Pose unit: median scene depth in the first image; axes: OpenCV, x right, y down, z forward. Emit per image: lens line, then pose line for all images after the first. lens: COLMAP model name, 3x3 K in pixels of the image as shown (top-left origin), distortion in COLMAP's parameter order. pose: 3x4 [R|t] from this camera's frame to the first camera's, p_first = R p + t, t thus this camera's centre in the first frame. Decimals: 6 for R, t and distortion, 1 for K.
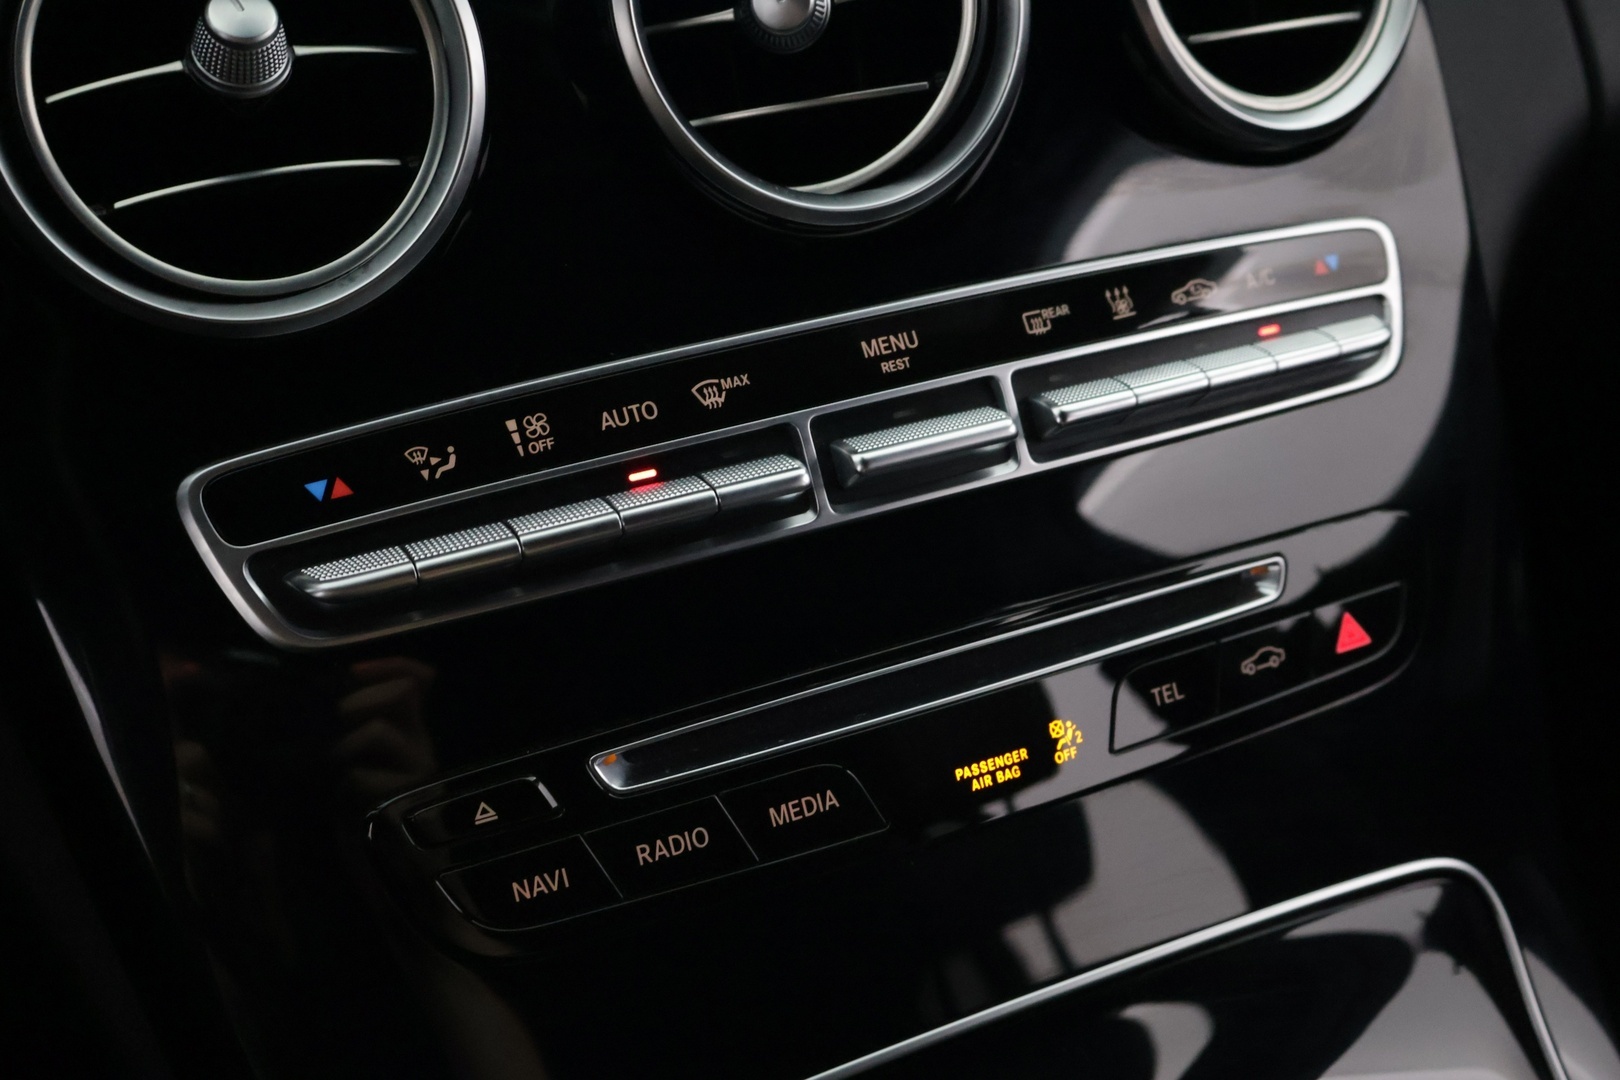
lens RADIAL K [[2163.4, 0, 802.8], [0, 2163.4, 536.0], [0, 0, 1]] dist [0.057553, 0.000000]
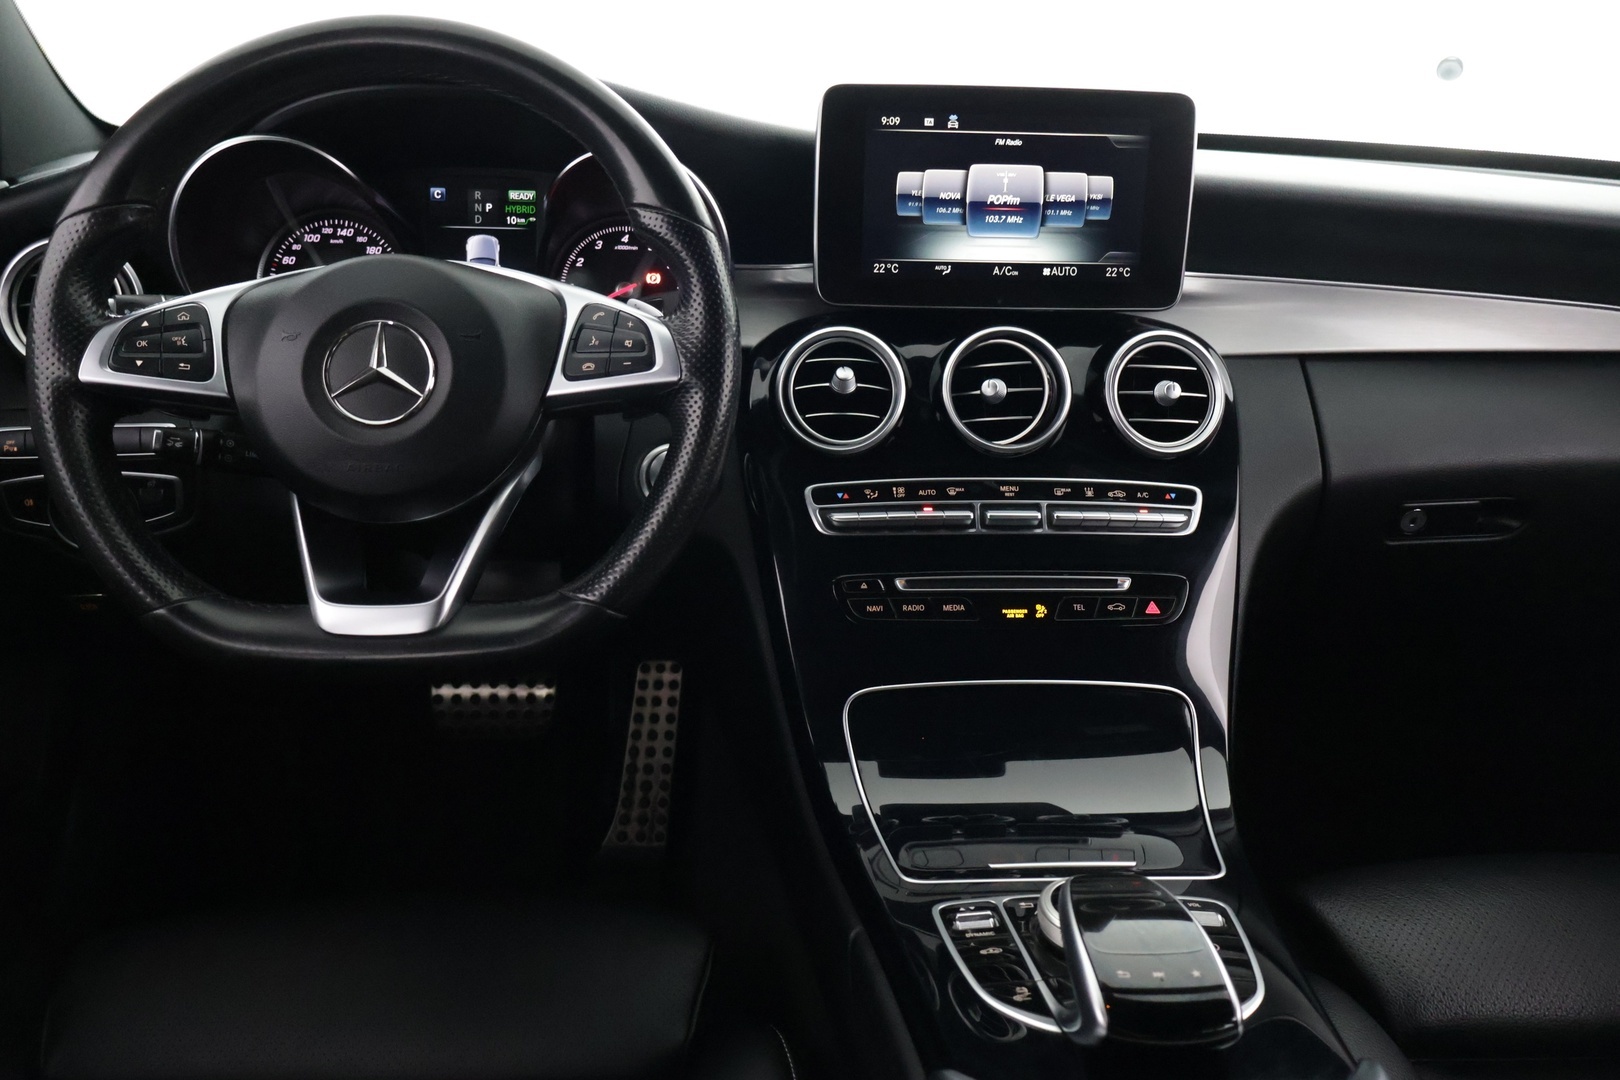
lens RADIAL K [[1293.0, 0, 794.8], [0, 1293.0, 534.1], [0, 0, 1]] dist [0.000800, 0.002905]
pose [[0.916641, 0.145544, -0.372271, 0.529739], [-0.213201, 0.965831, -0.147361, 0.376080], [0.338104, 0.214446, 0.916351, -1.034989]]
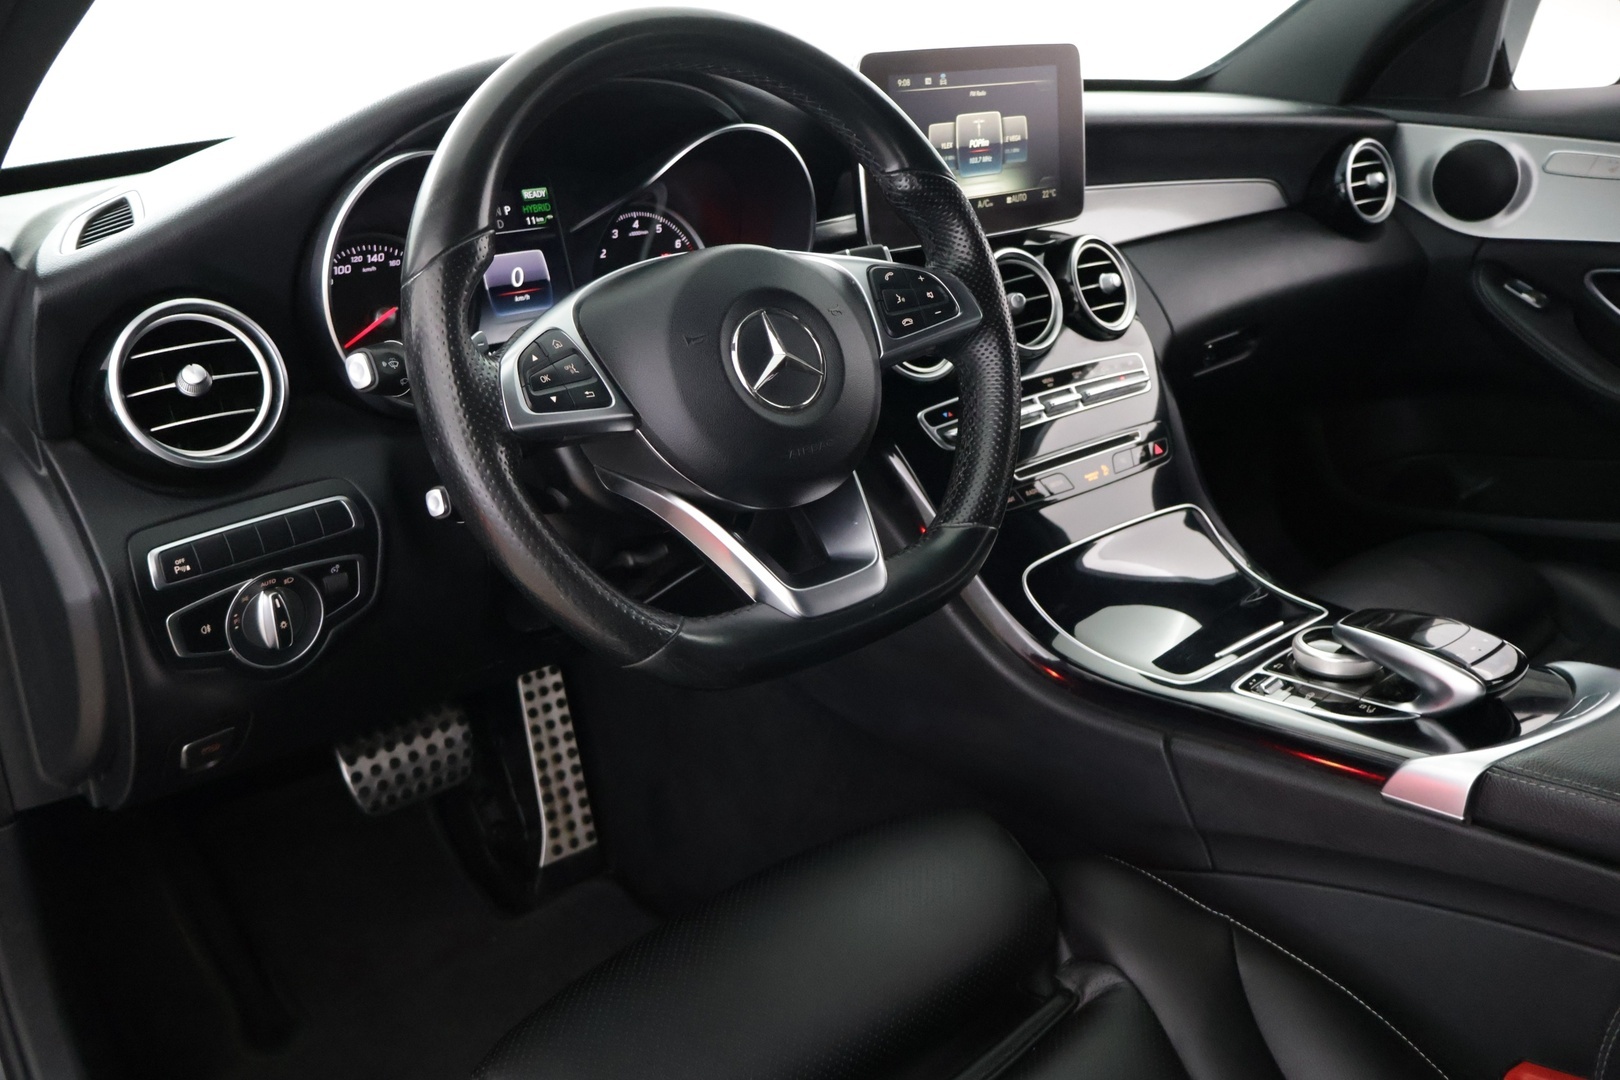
lens RADIAL K [[1293.0, 0, 800.9], [0, 1293.0, 547.4], [0, 0, 1]] dist [0.000800, 0.002905]
pose [[0.978508, -0.116803, 0.169937, -0.930996], [0.140983, 0.980352, -0.137963, 0.528170], [-0.150483, 0.158956, 0.975750, -1.367499]]
